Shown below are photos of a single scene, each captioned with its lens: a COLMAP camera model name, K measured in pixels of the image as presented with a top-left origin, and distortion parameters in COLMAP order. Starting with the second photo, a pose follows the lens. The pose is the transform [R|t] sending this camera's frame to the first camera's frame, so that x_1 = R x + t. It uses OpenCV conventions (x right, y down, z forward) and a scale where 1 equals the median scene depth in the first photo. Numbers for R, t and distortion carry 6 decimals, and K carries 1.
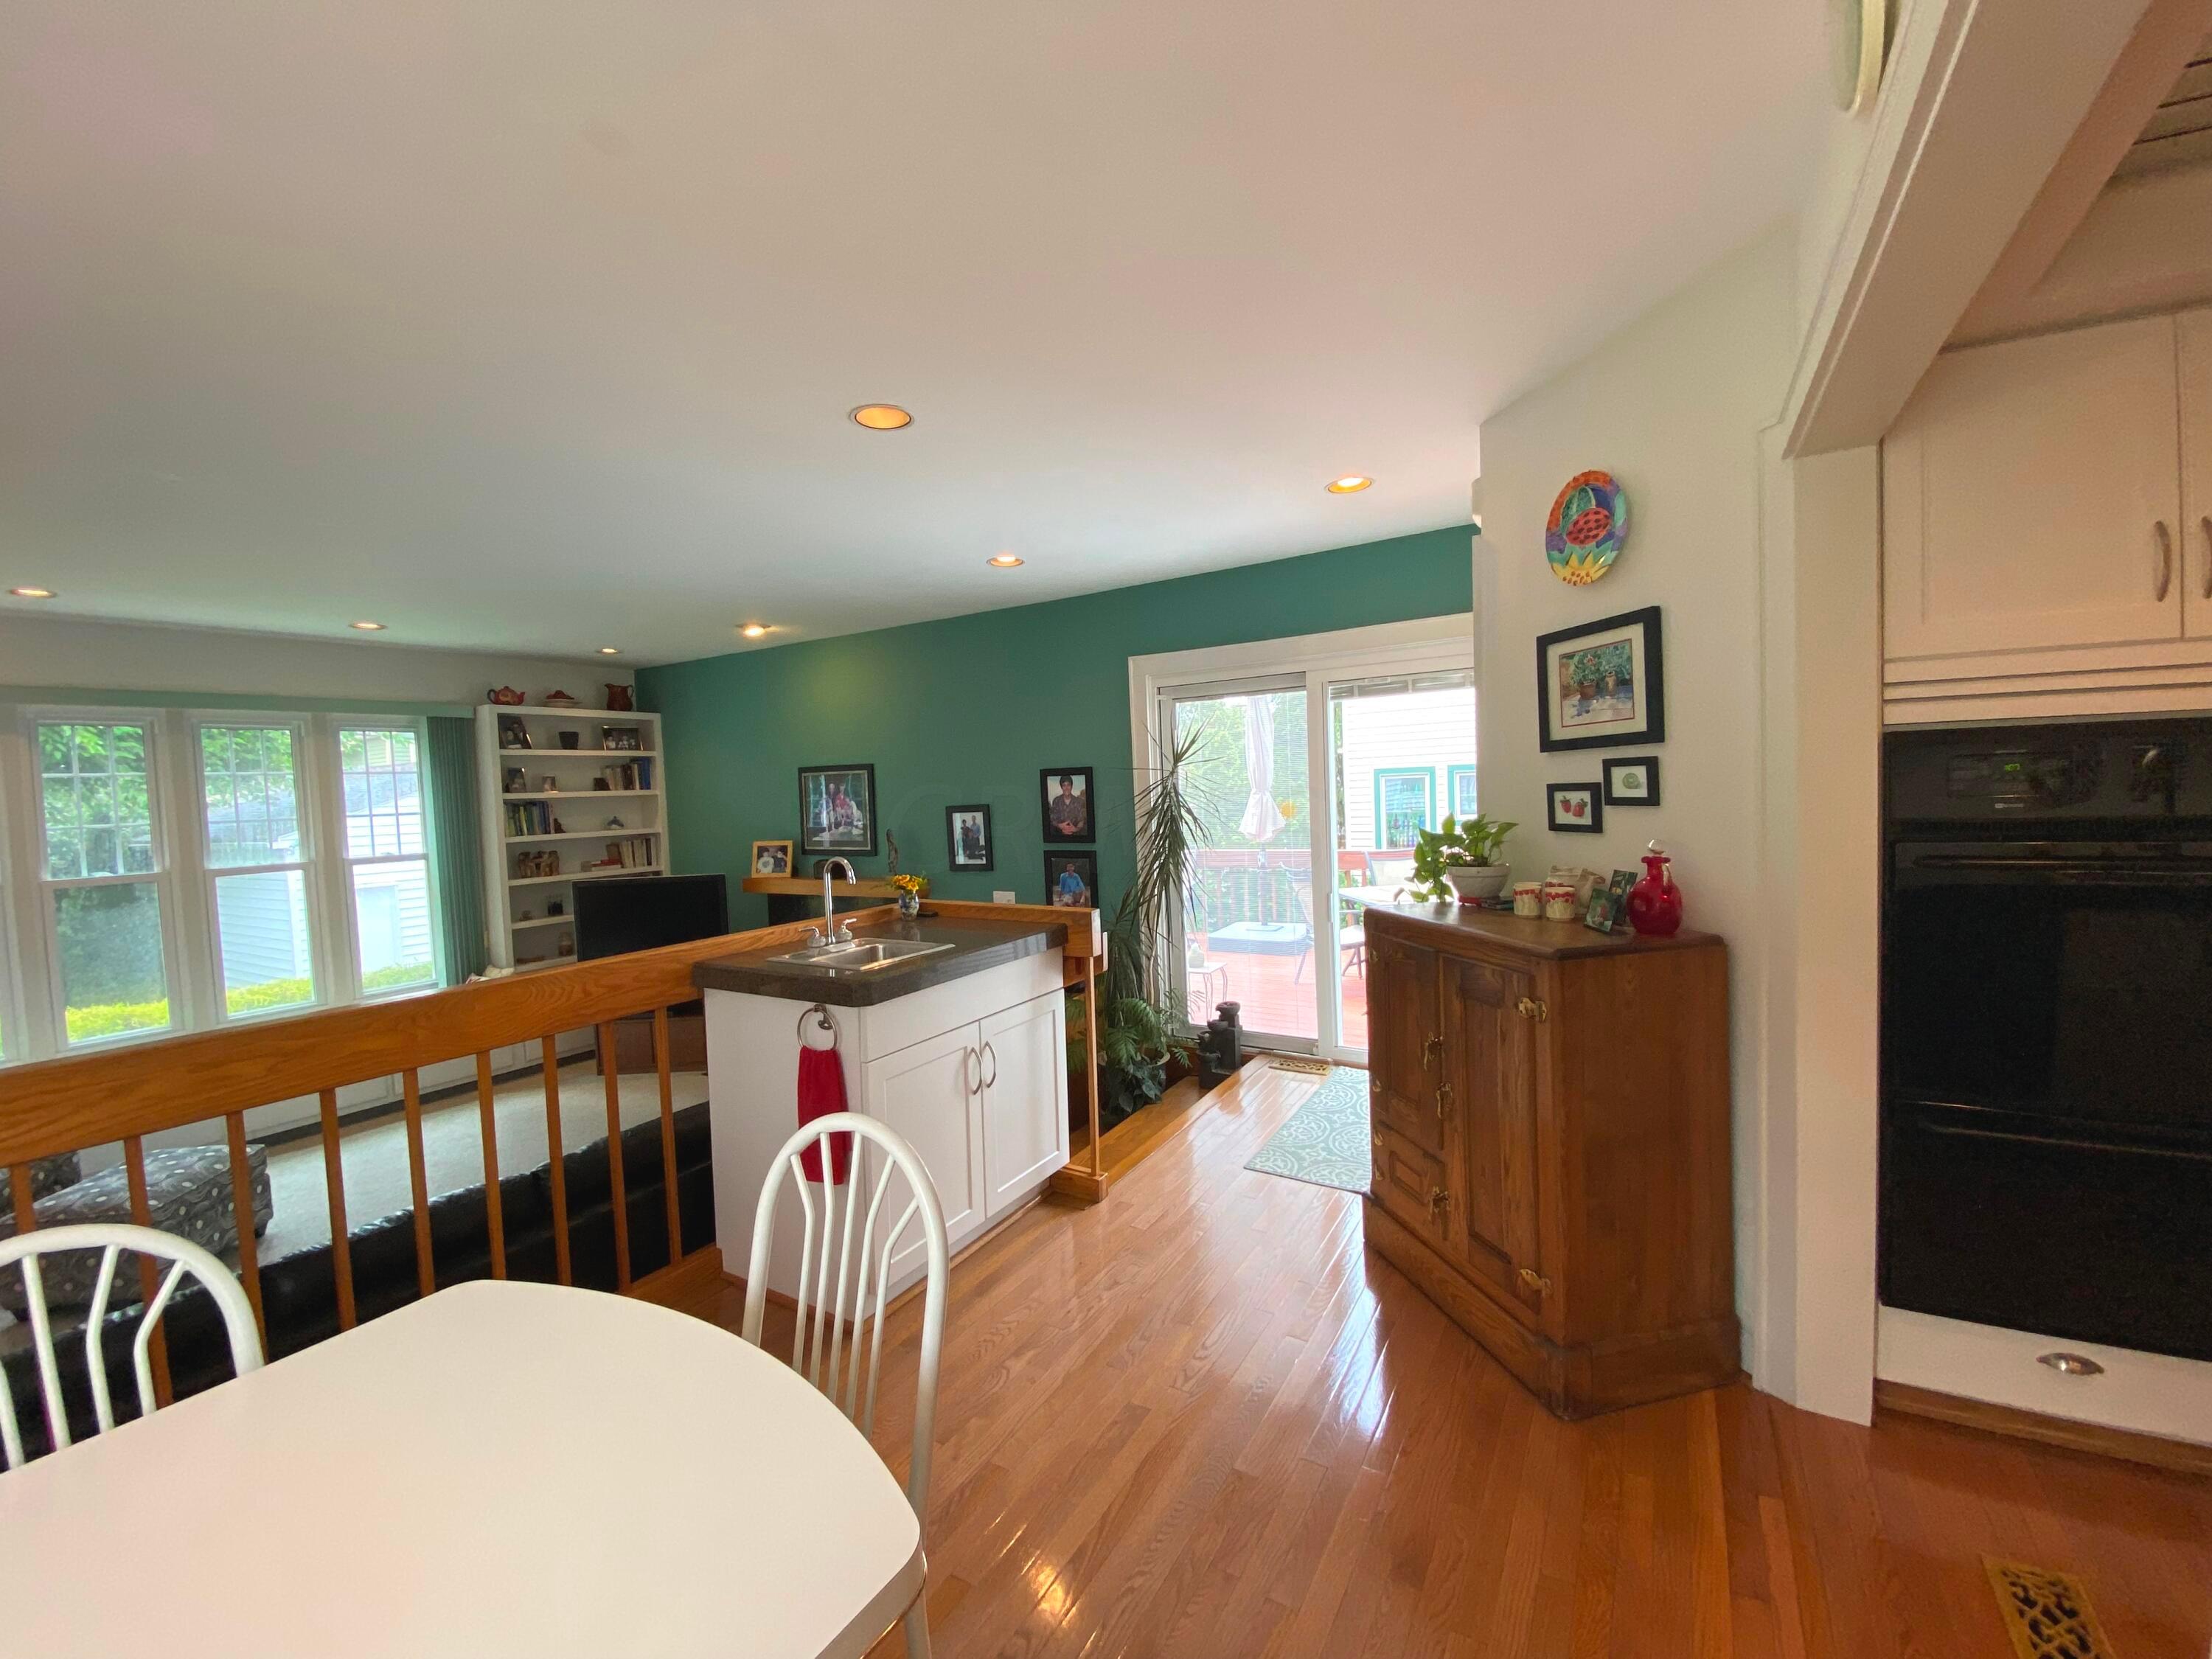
lens RADIAL K [[901.6, 0, 1106.0], [0, 901.6, 829.5], [0, 0, 1]] dist [0.065402, -0.000251]
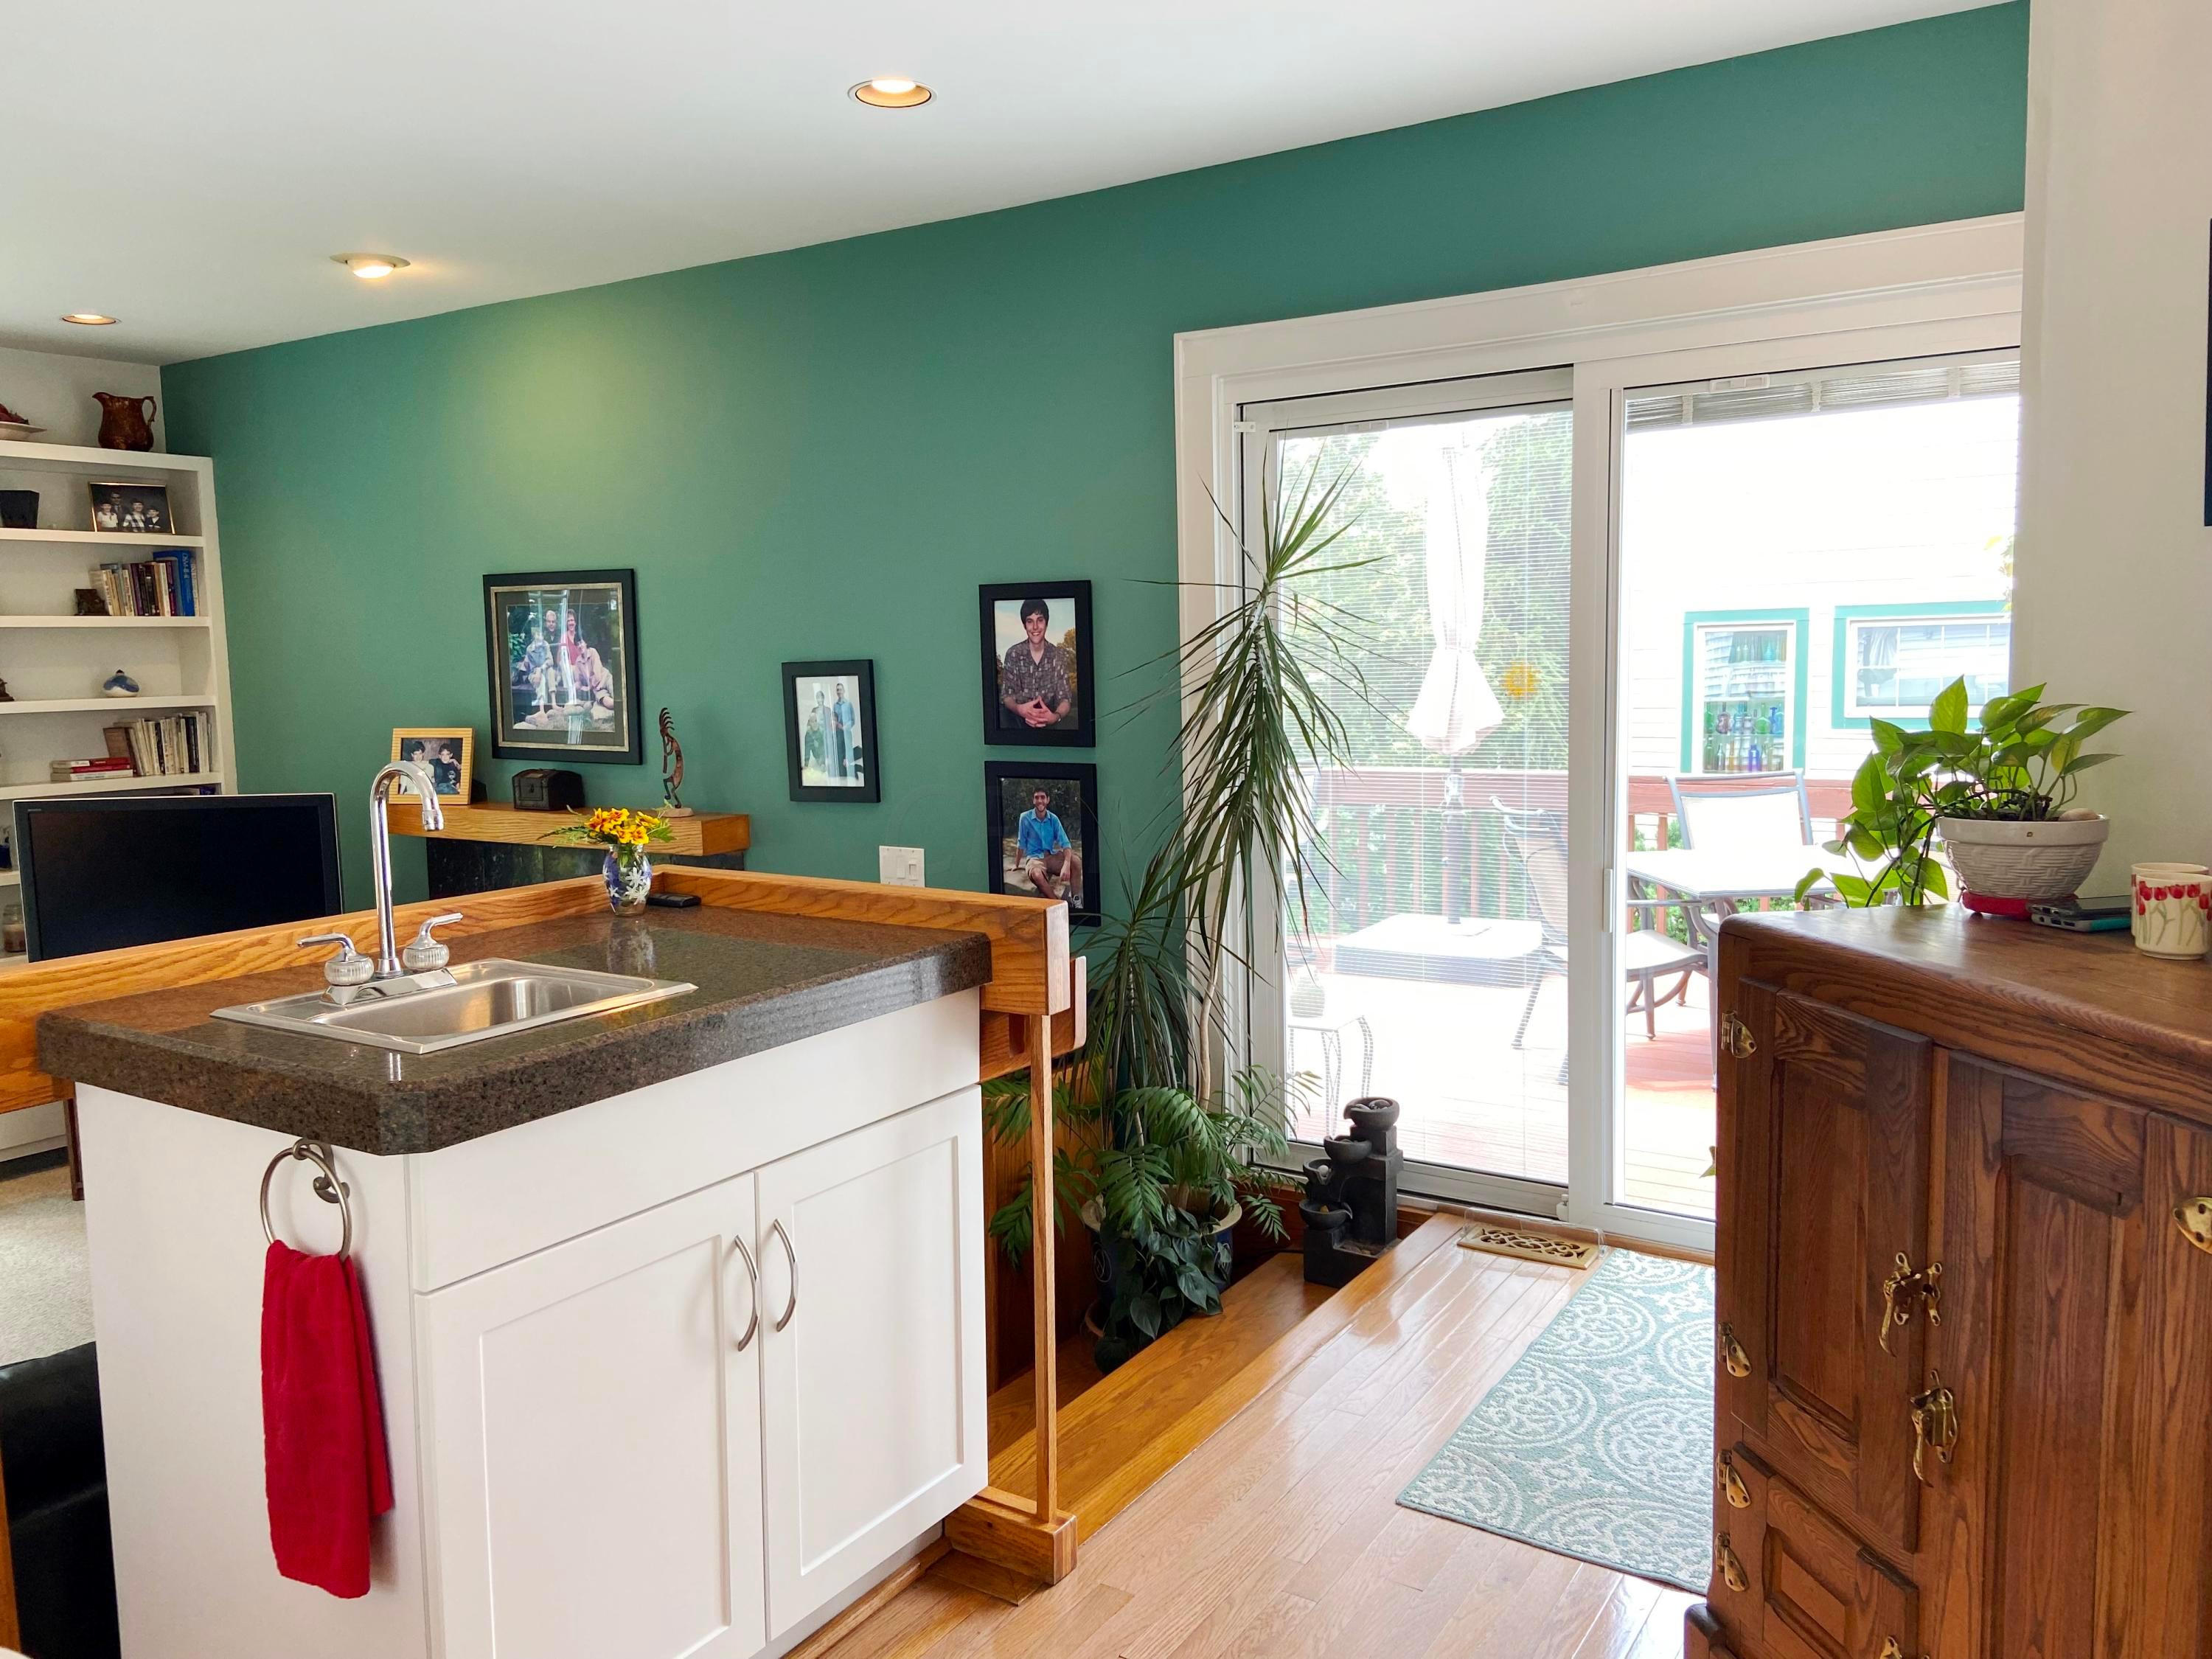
lens RADIAL K [[1681.8, 0, 1108.5], [0, 1681.8, 827.0], [0, 0, 1]] dist [0.122172, -0.133267]
pose [[0.999382, 0.022646, -0.026871, 0.021156], [-0.021003, 0.997981, 0.059938, 0.004496], [0.028174, -0.059337, 0.997840, 0.148573]]
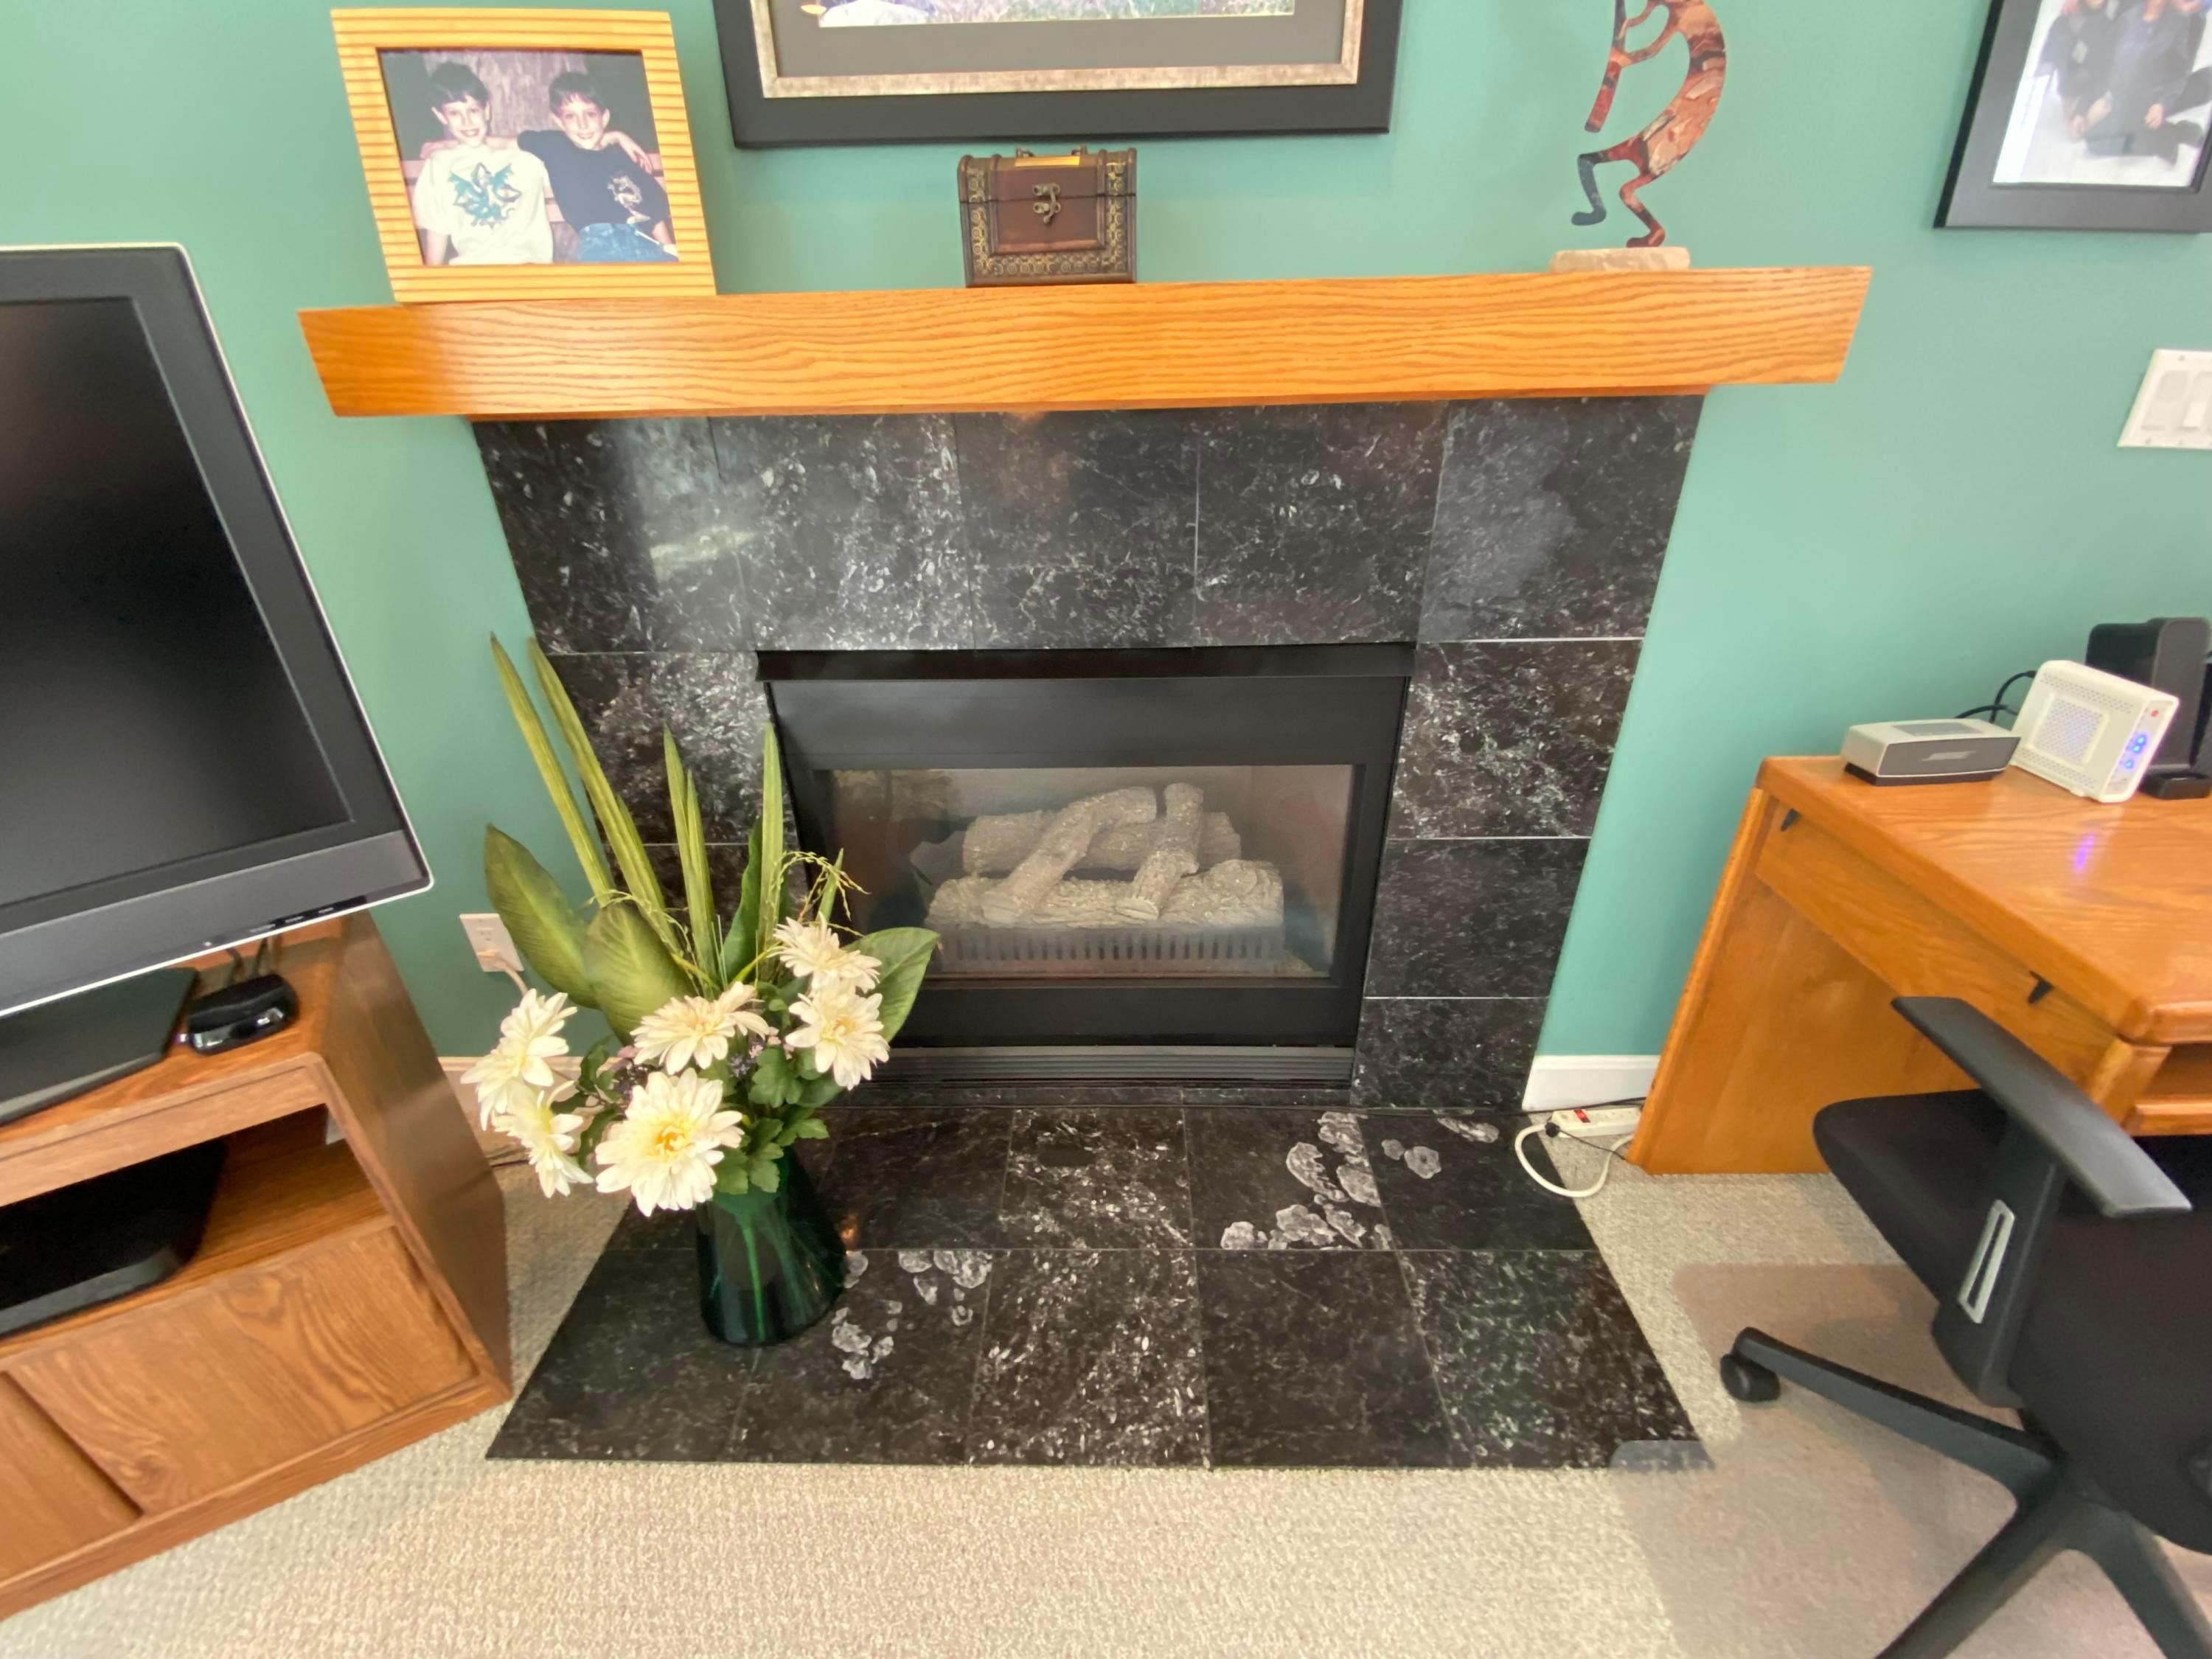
lens RADIAL K [[904.7, 0, 1106.0], [0, 904.7, 829.5], [0, 0, 1]] dist [-0.017594, -0.000481]
pose [[0.861547, -0.211067, 0.461723, -0.516328], [0.007740, 0.914835, 0.403754, 0.102203], [-0.507619, -0.344279, 0.789807, 1.102686]]
